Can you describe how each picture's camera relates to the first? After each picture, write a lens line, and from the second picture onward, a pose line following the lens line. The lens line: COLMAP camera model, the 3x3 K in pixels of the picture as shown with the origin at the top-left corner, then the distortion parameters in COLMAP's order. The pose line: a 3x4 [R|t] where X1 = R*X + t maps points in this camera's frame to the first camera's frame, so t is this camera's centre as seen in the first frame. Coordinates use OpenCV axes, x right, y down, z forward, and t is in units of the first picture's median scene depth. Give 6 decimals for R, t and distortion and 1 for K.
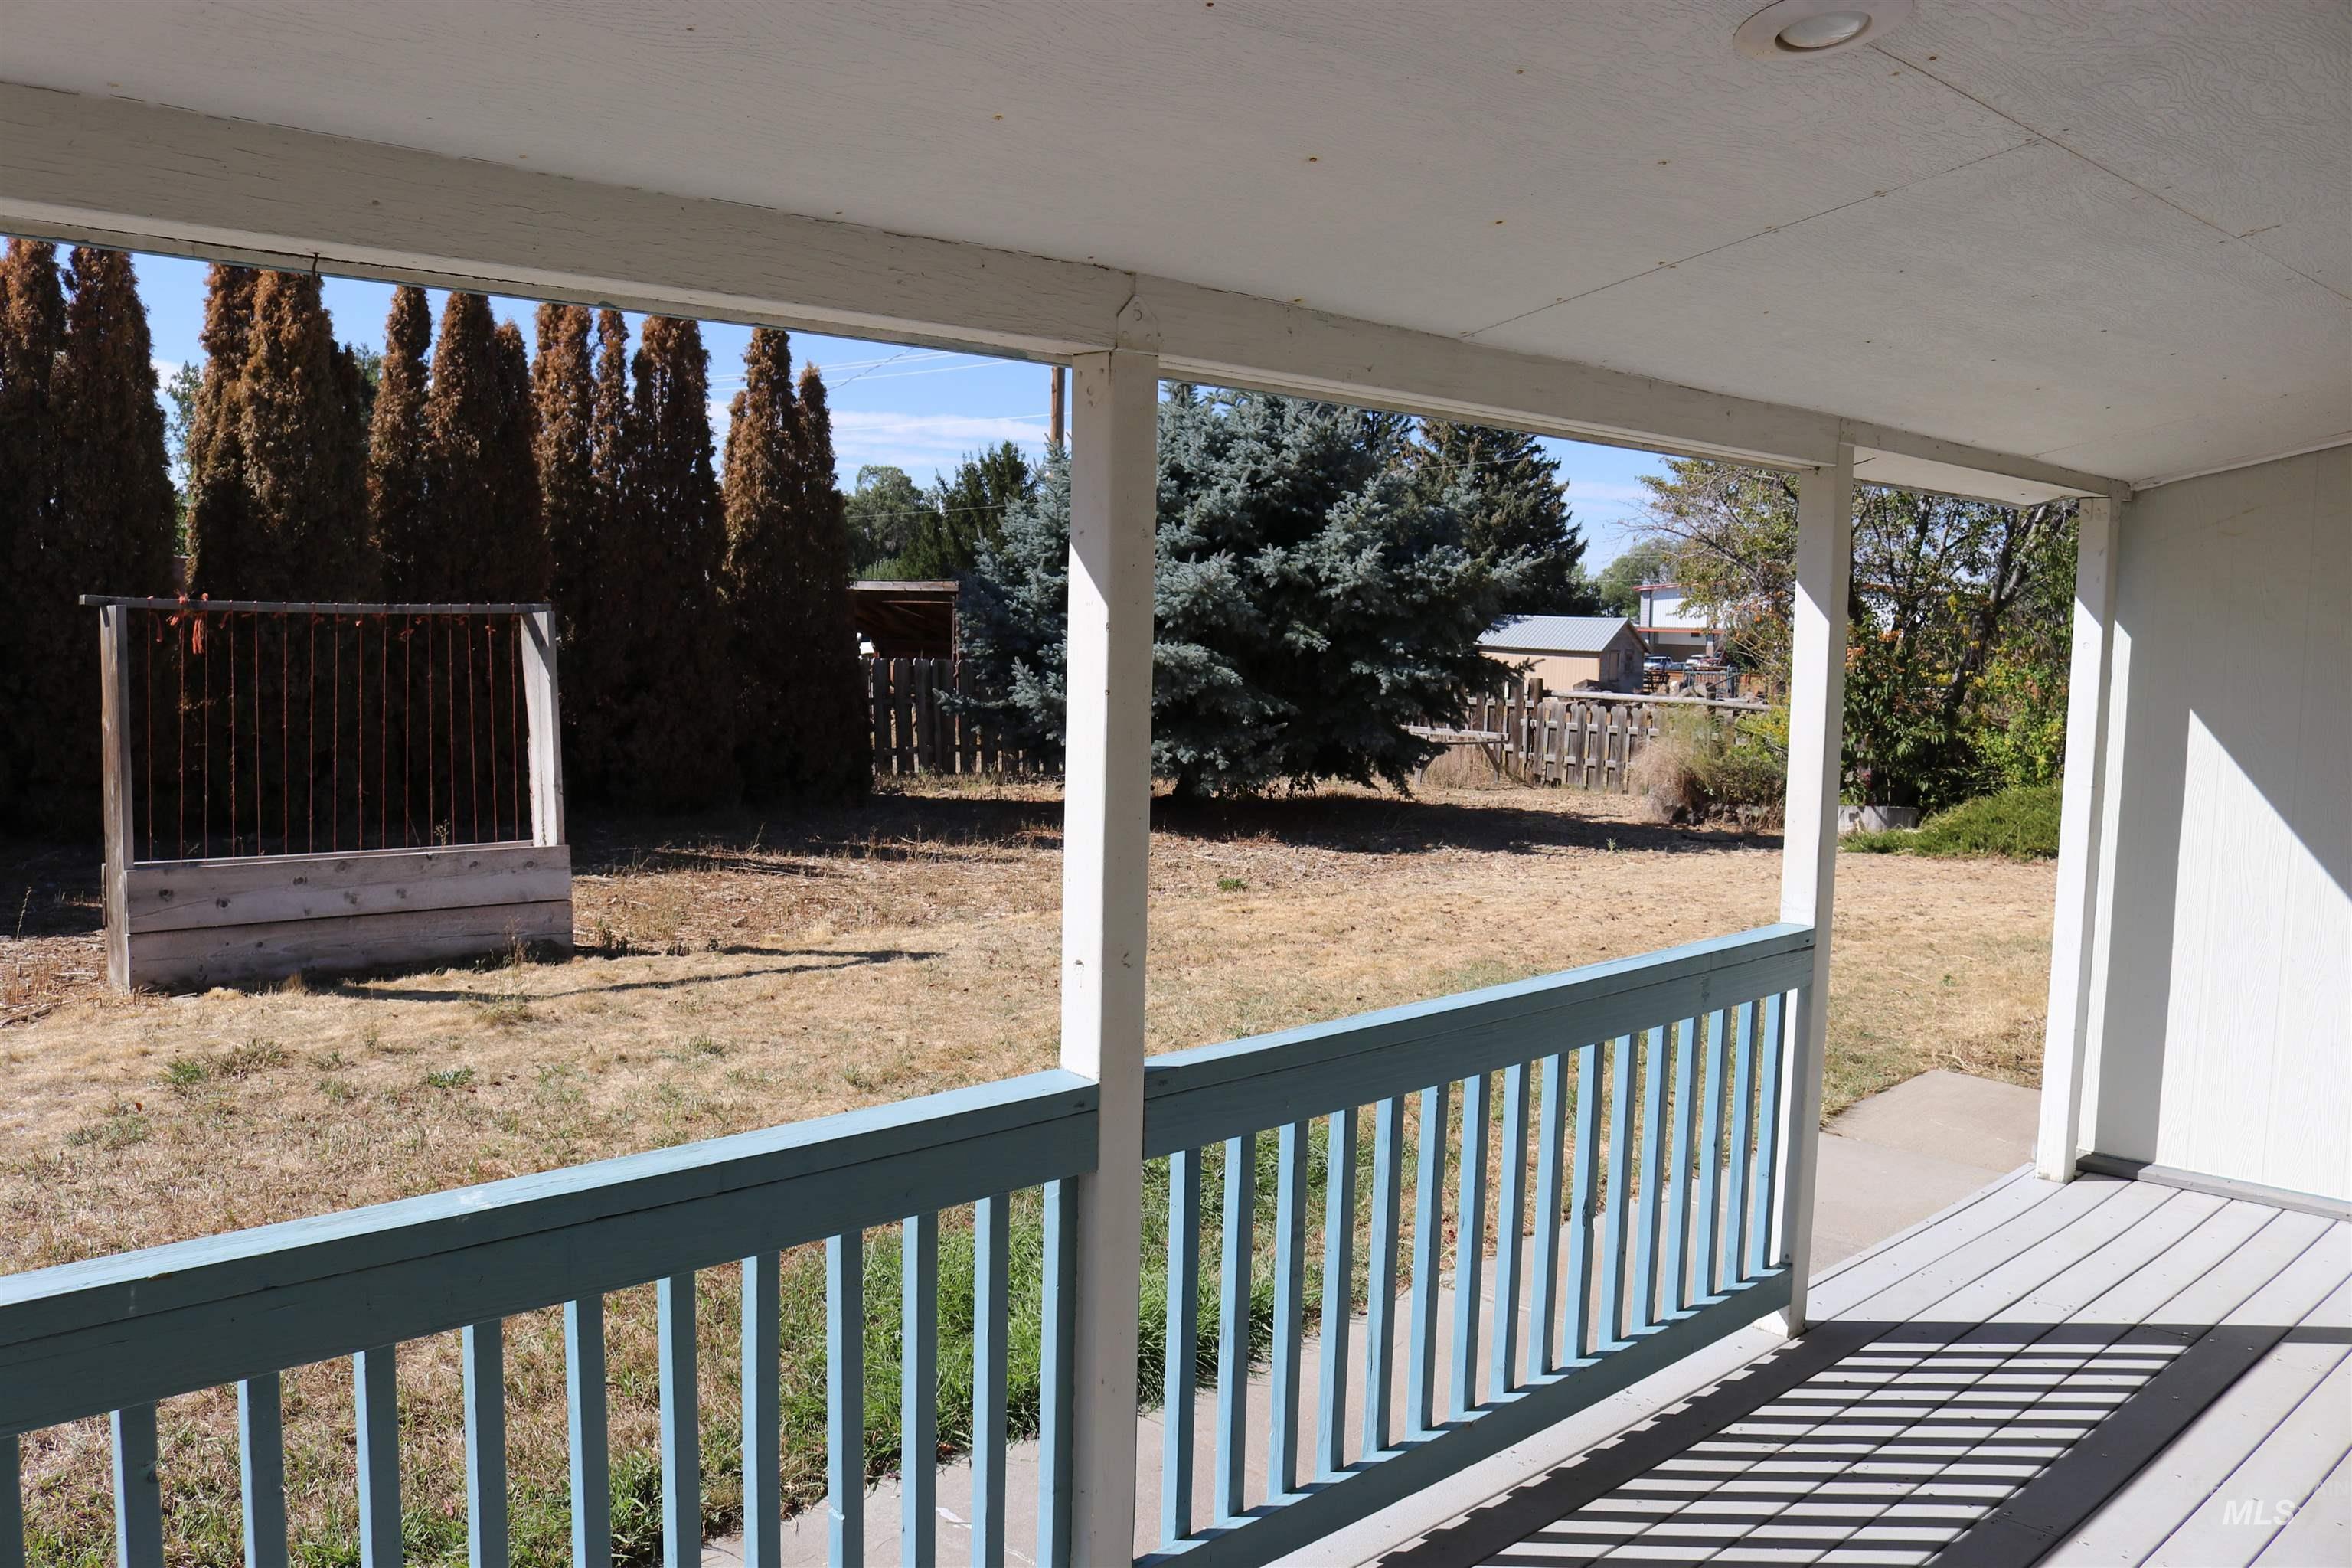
lens RADIAL K [[1933.2, 0, 1188.9], [0, 1933.2, 780.8], [0, 0, 1]] dist [-0.147264, 0.123160]
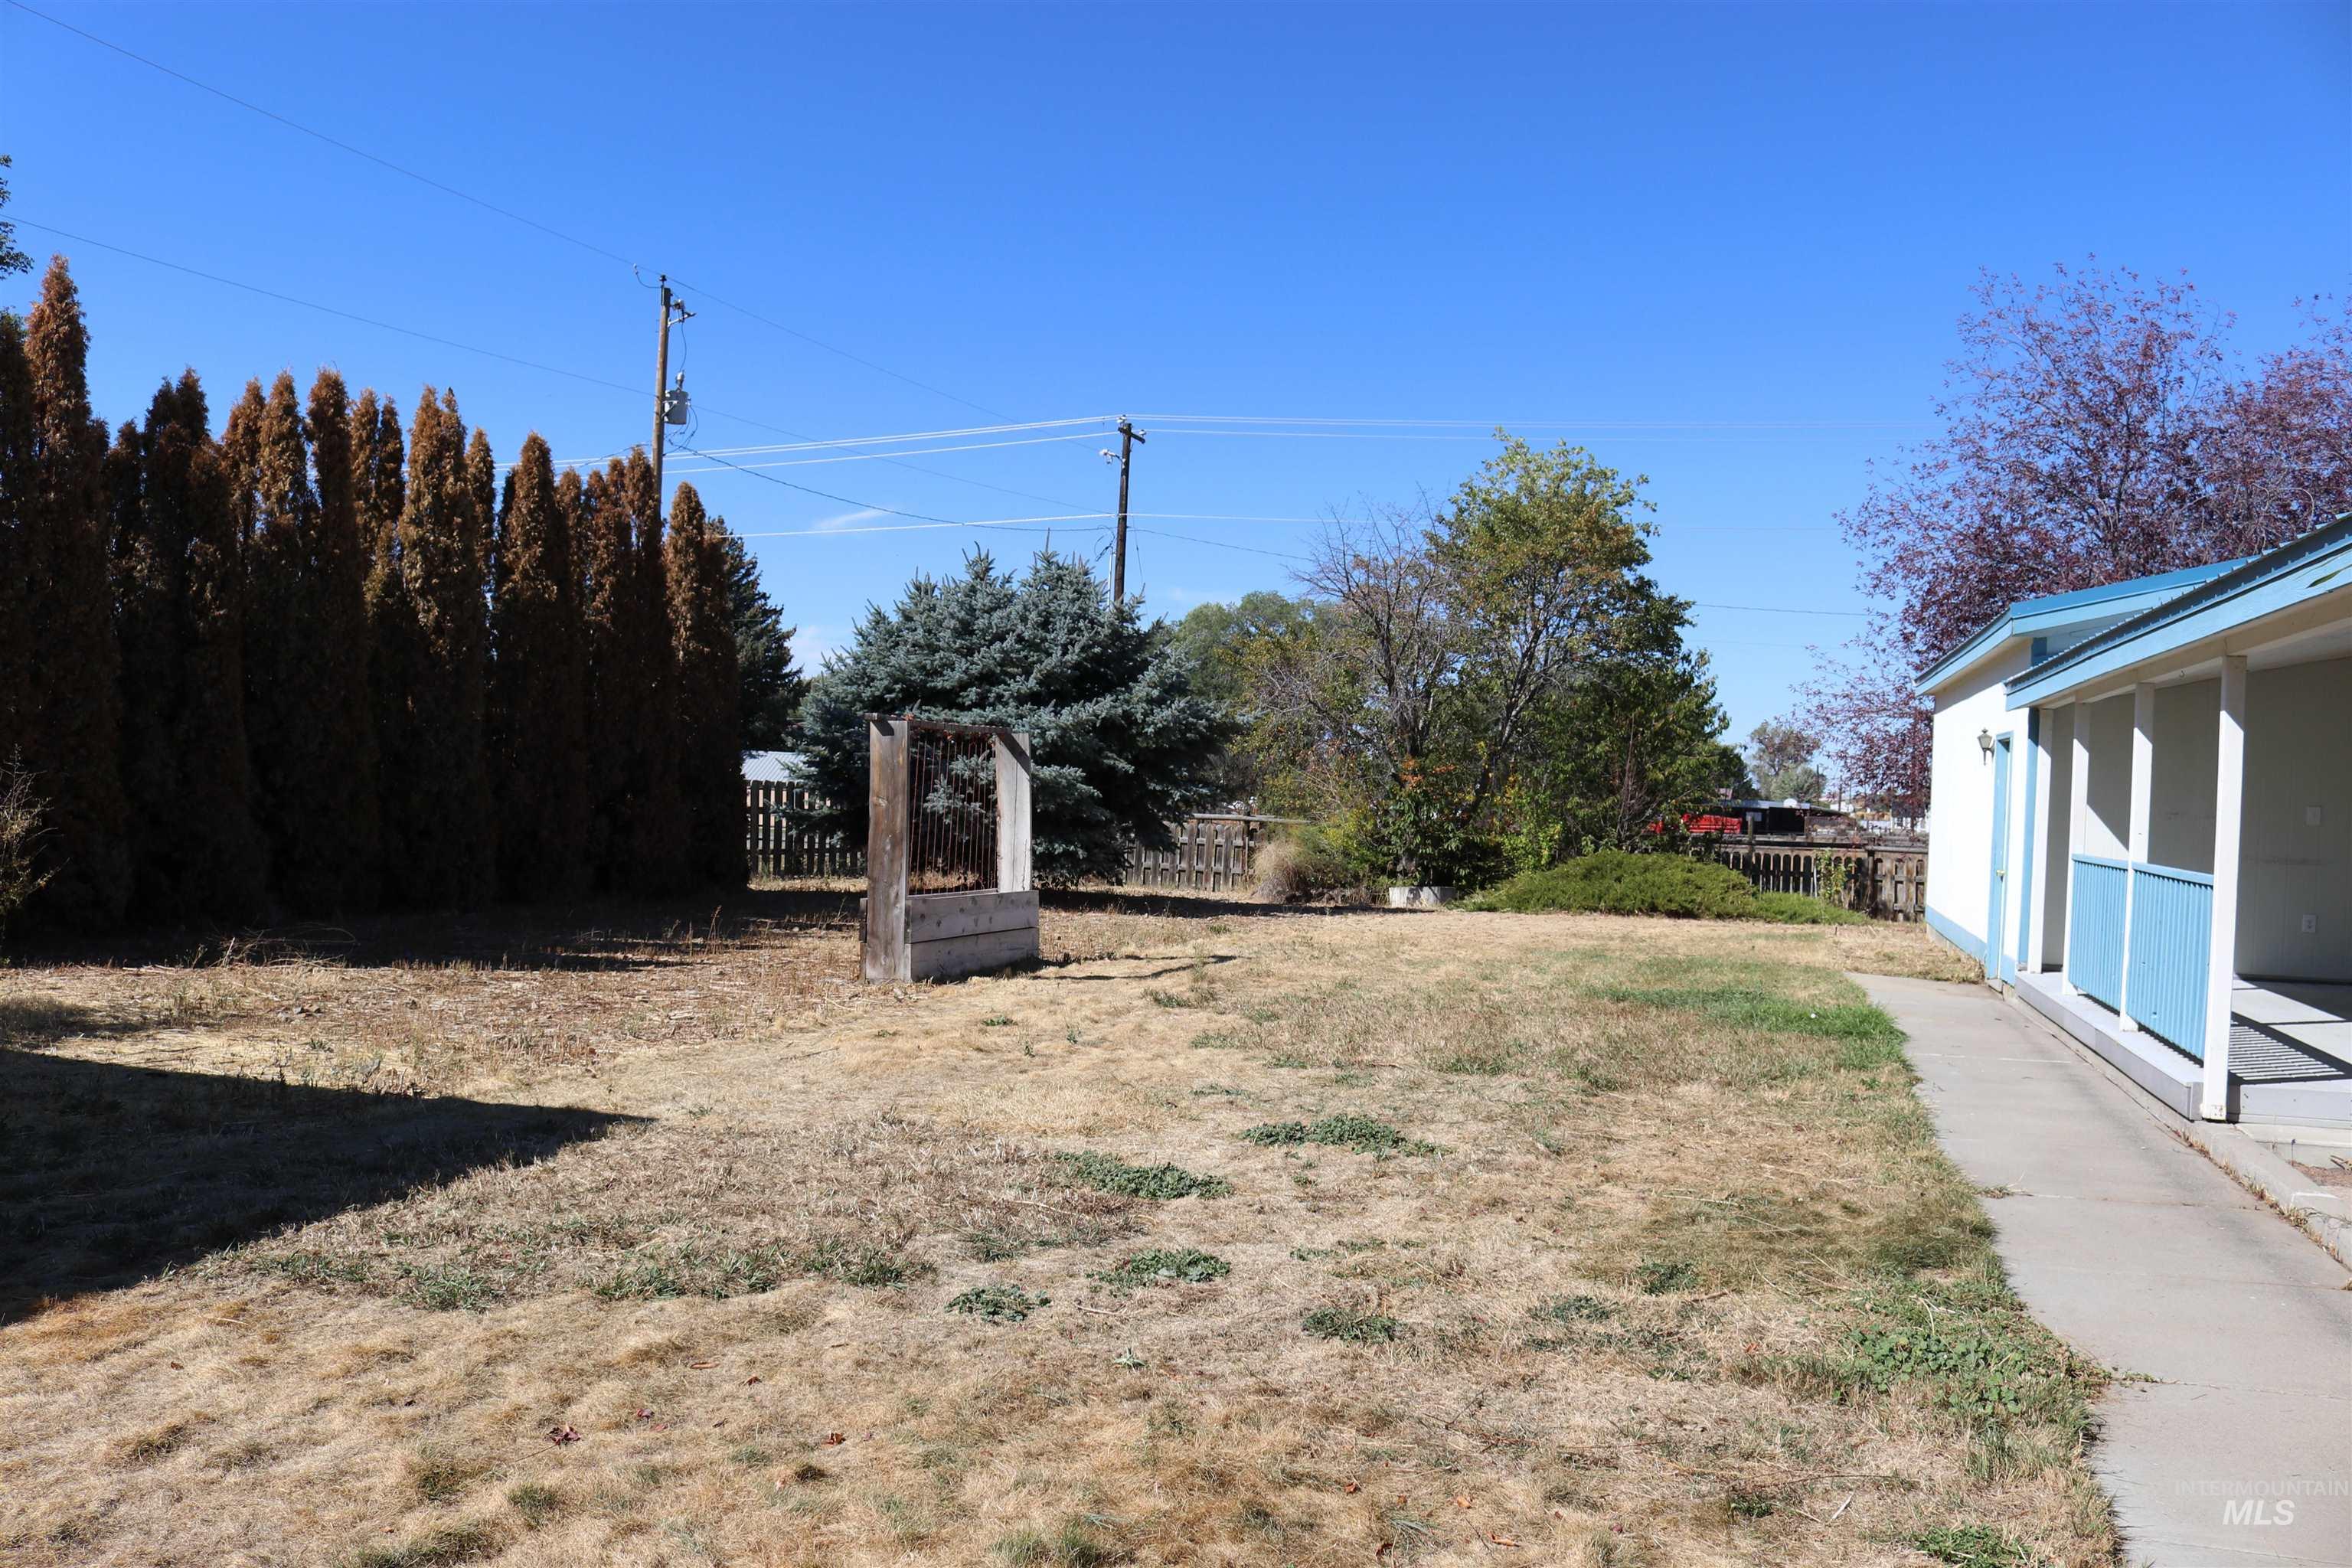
lens RADIAL K [[1933.2, 0, 1153.3], [0, 1933.2, 775.4], [0, 0, 1]] dist [-0.147264, 0.123160]
pose [[0.888797, 0.014481, 0.458072, -0.610797], [0.019671, 0.997374, -0.069699, 0.033257], [-0.457879, 0.070959, 0.886178, -0.246838]]
